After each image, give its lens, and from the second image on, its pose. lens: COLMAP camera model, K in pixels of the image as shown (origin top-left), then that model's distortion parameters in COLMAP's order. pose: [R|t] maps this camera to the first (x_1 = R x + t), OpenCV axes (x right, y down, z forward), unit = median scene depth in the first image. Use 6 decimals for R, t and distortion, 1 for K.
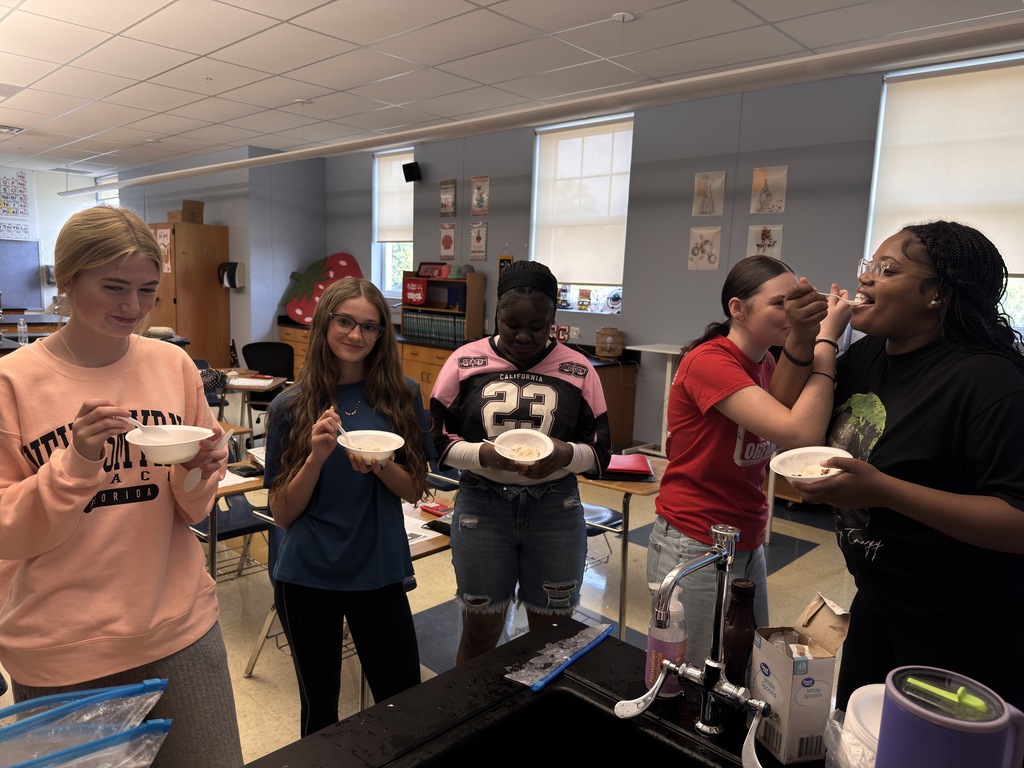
lens RADIAL K [[724.0, 0, 505.2], [0, 724.0, 388.5], [0, 0, 1]] dist [0.089003, -0.146905]
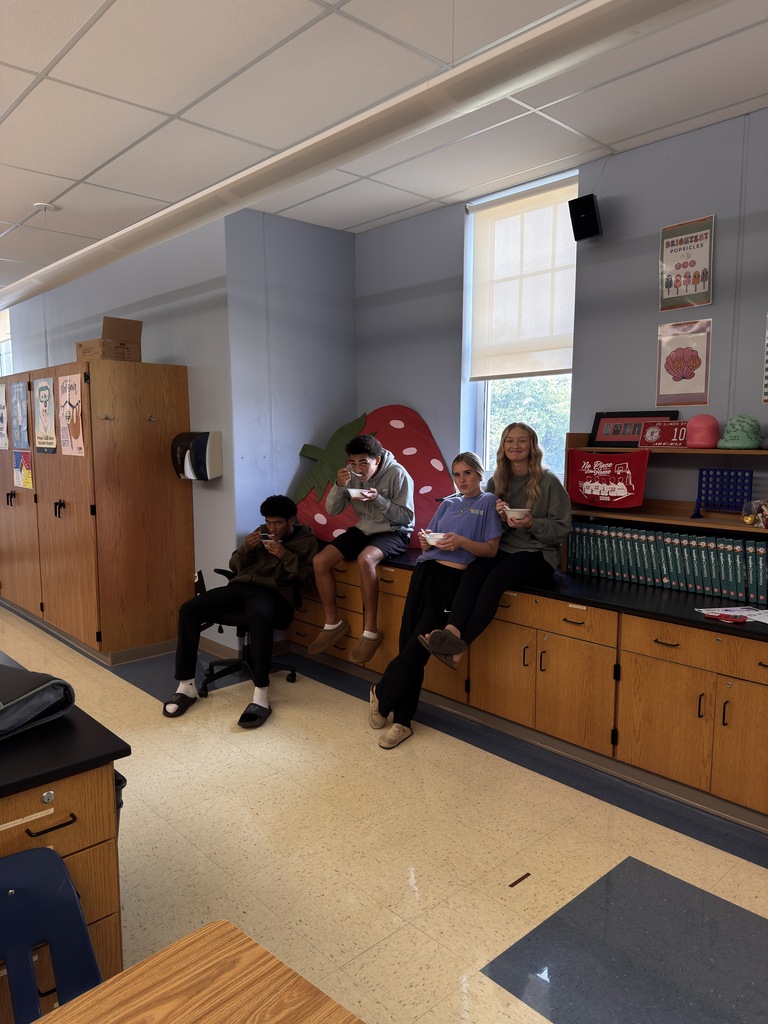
lens RADIAL K [[724.0, 0, 384.0], [0, 724.0, 512.0], [0, 0, 1]] dist [0.089003, -0.146905]
pose [[0.997176, -0.035435, -0.066217, -0.231579], [0.032840, 0.998665, -0.039884, -0.100185], [0.067542, 0.037596, 0.997008, 0.548192]]
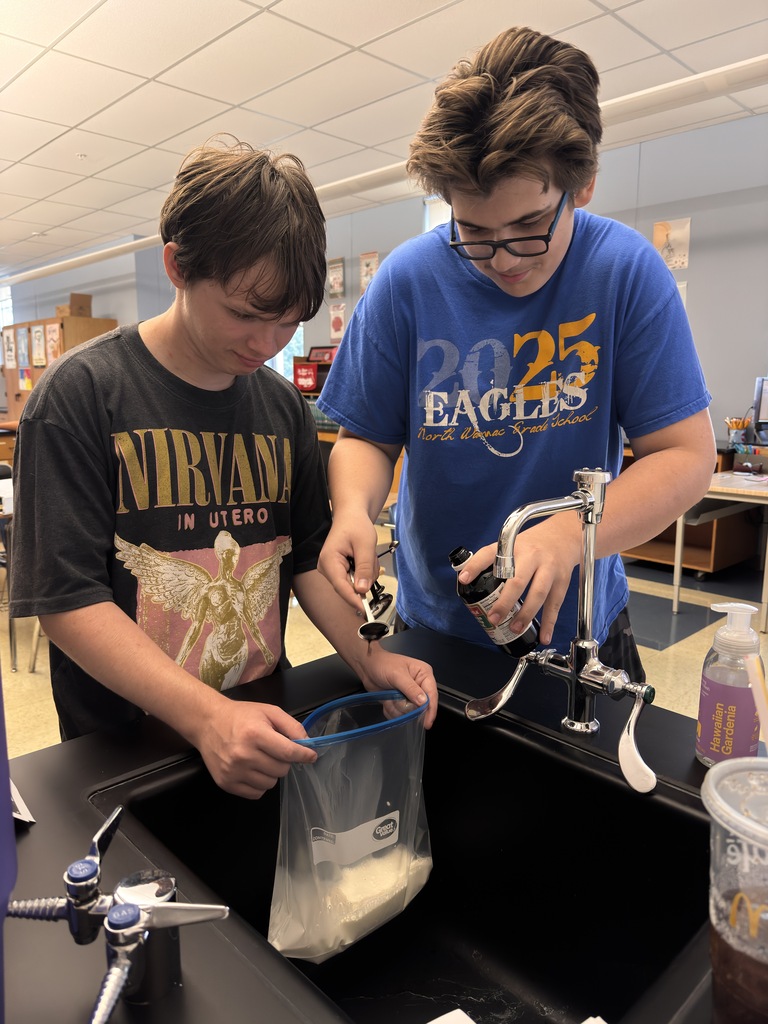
lens RADIAL K [[724.0, 0, 384.0], [0, 724.0, 512.0], [0, 0, 1]] dist [0.089003, -0.146905]
pose [[0.998869, -0.027966, -0.038459, 0.012901], [0.028986, 0.999236, 0.026212, 0.025242], [0.037697, -0.027297, 0.998916, 0.025081]]
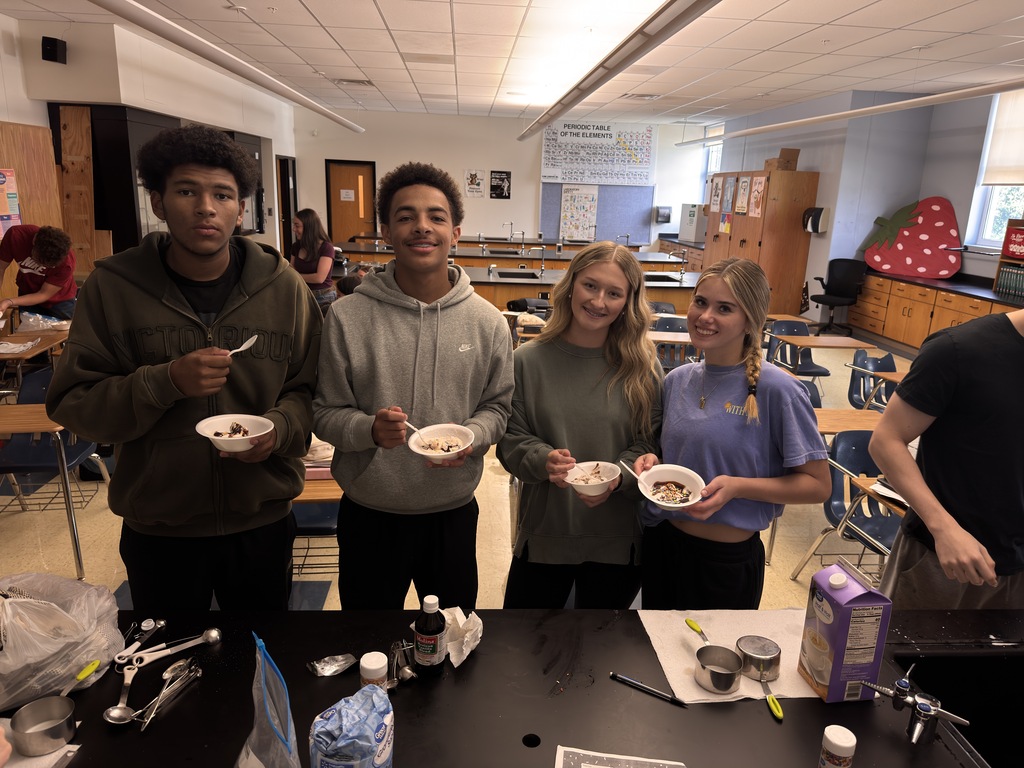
lens RADIAL K [[722.9, 0, 518.4], [0, 722.9, 400.1], [0, 0, 1]] dist [0.021914, -0.034700]
pose [[0.750818, 0.171460, -0.637866, 0.012368], [-0.098632, 0.983996, 0.148403, -0.016154], [0.653103, -0.048510, 0.755714, -0.076841]]
